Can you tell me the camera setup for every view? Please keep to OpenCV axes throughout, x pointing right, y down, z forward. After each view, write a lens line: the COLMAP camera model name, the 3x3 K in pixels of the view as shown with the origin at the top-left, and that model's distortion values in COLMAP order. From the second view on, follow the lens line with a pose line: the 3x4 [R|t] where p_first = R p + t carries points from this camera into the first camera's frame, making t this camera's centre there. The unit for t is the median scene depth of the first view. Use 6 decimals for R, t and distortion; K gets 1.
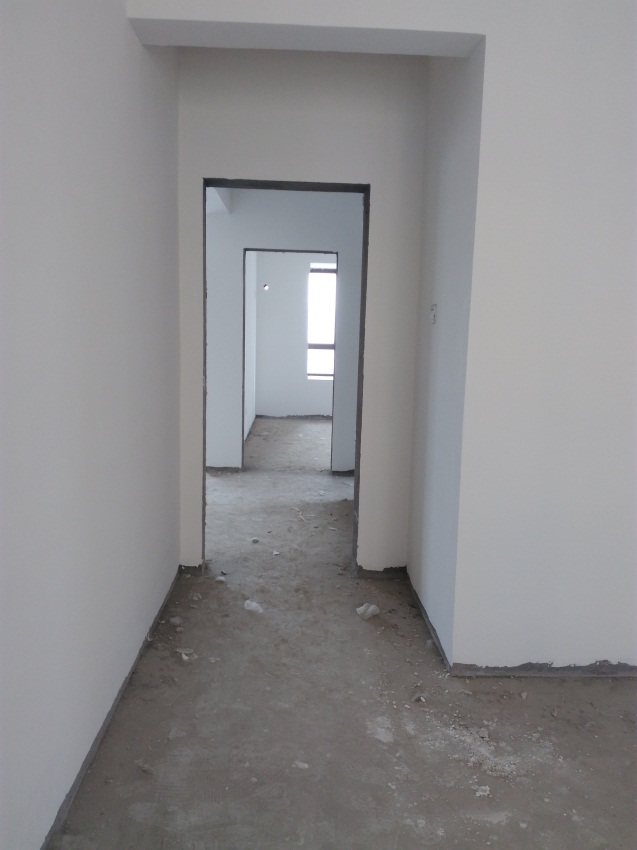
lens RADIAL K [[656.8, 0, 318.5], [0, 656.8, 425.0], [0, 0, 1]] dist [-0.012125, -0.007513]
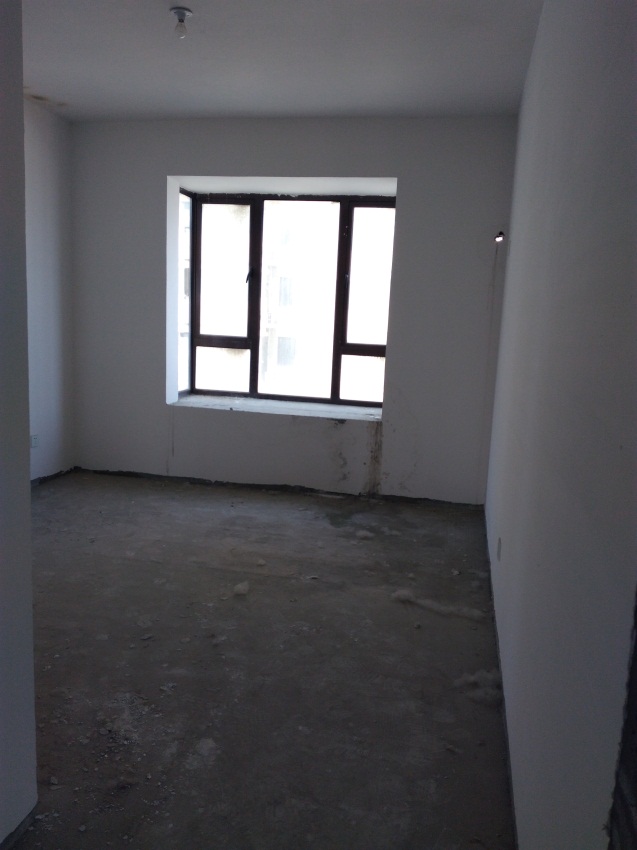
lens RADIAL K [[656.8, 0, 318.5], [0, 656.8, 425.0], [0, 0, 1]] dist [-0.012125, -0.007513]
pose [[-0.965813, -0.102118, 0.238281, -0.239790], [-0.025429, 0.952033, 0.304936, -0.260134], [-0.257990, 0.288452, -0.922083, 1.752309]]
